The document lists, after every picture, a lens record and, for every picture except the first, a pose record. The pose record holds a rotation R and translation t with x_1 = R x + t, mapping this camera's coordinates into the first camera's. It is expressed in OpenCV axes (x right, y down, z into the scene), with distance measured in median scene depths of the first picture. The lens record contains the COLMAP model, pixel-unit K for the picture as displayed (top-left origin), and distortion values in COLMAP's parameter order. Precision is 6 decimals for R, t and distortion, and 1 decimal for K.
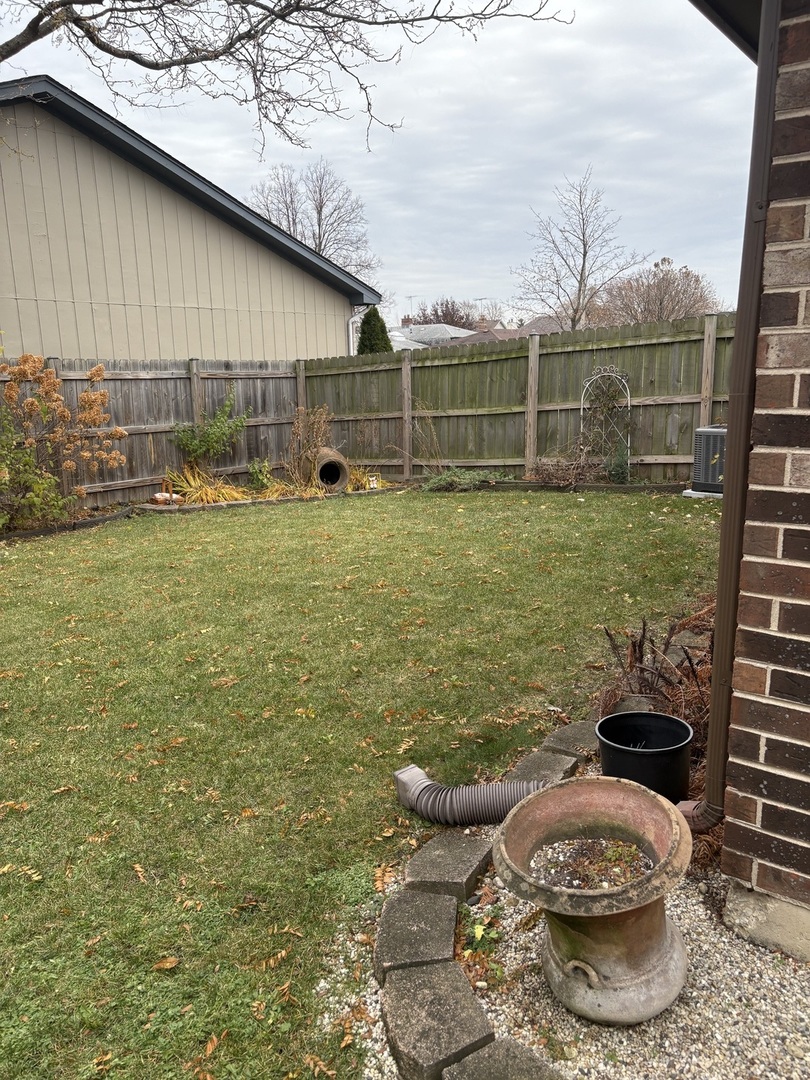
lens RADIAL K [[813.2, 0, 410.7], [0, 813.2, 546.5], [0, 0, 1]] dist [0.054030, -0.060558]
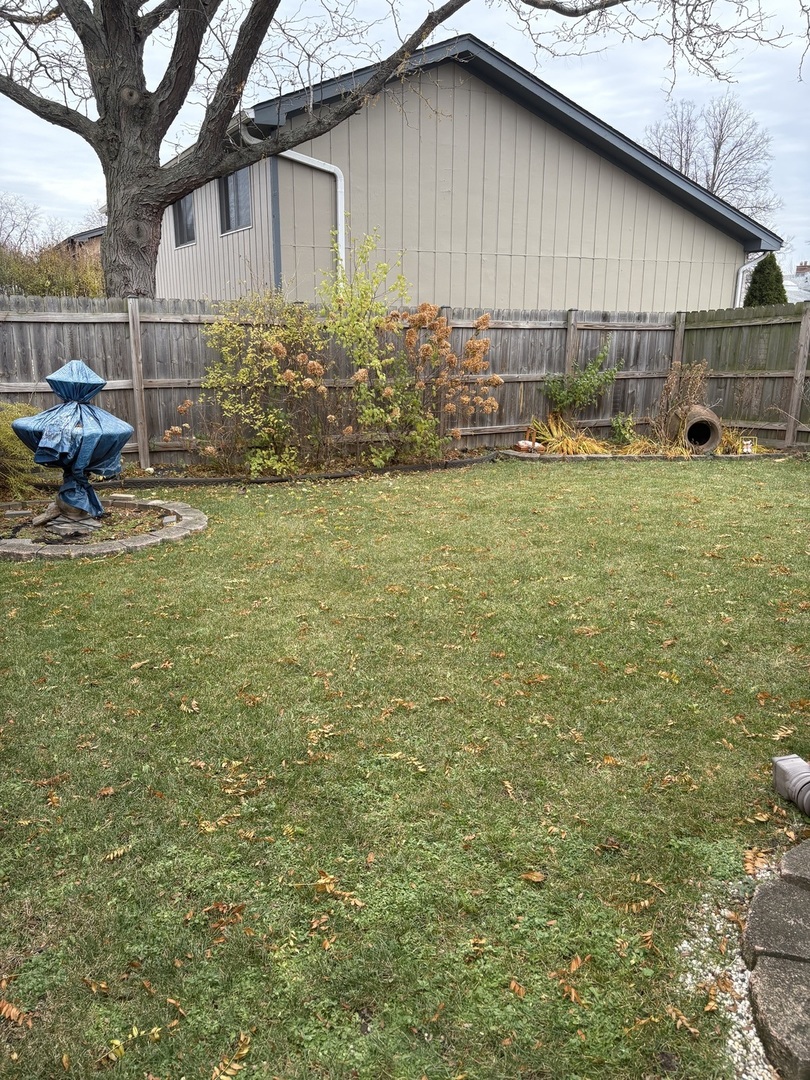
lens RADIAL K [[813.2, 0, 396.0], [0, 813.2, 534.8], [0, 0, 1]] dist [0.054030, -0.060558]
pose [[0.903724, 0.130535, -0.407729, -0.030311], [-0.112569, 0.991324, 0.067865, 0.003018], [0.413051, -0.015434, 0.910577, -0.019394]]
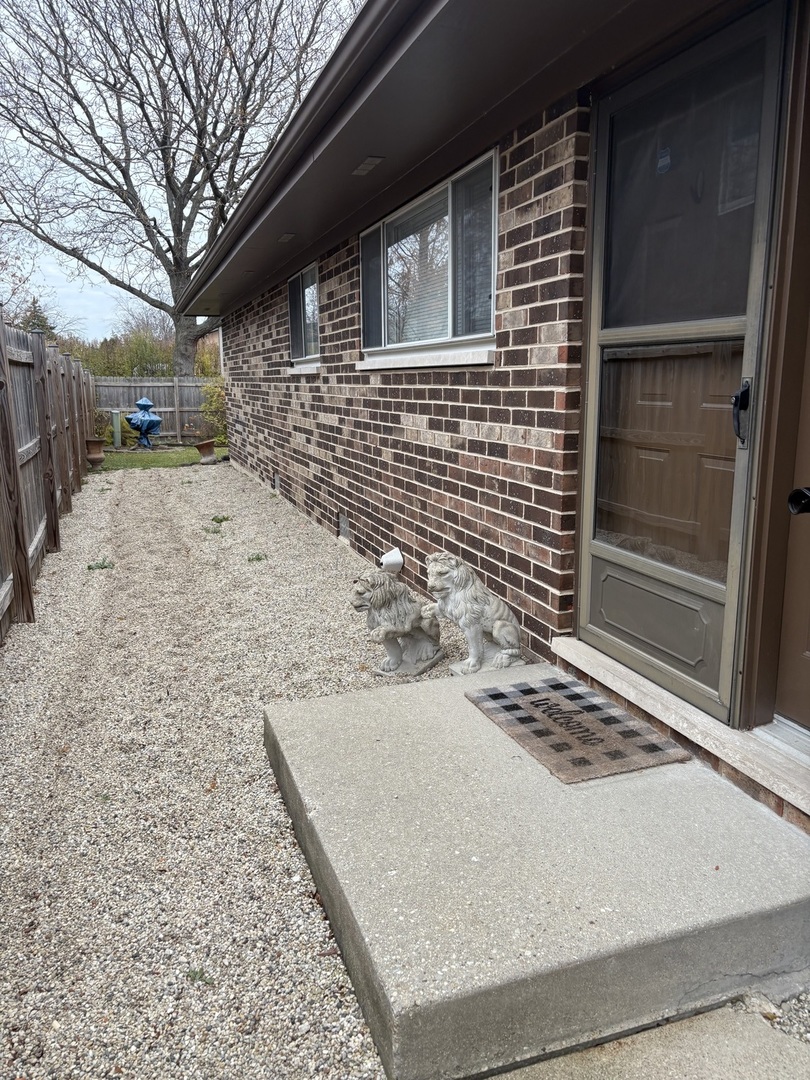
lens RADIAL K [[813.2, 0, 382.5], [0, 813.2, 544.7], [0, 0, 1]] dist [0.054030, -0.060558]
pose [[0.804527, 0.128149, -0.579926, 2.126581], [-0.136887, 0.990165, 0.028900, 0.289663], [0.577926, 0.056134, 0.814157, -1.483418]]
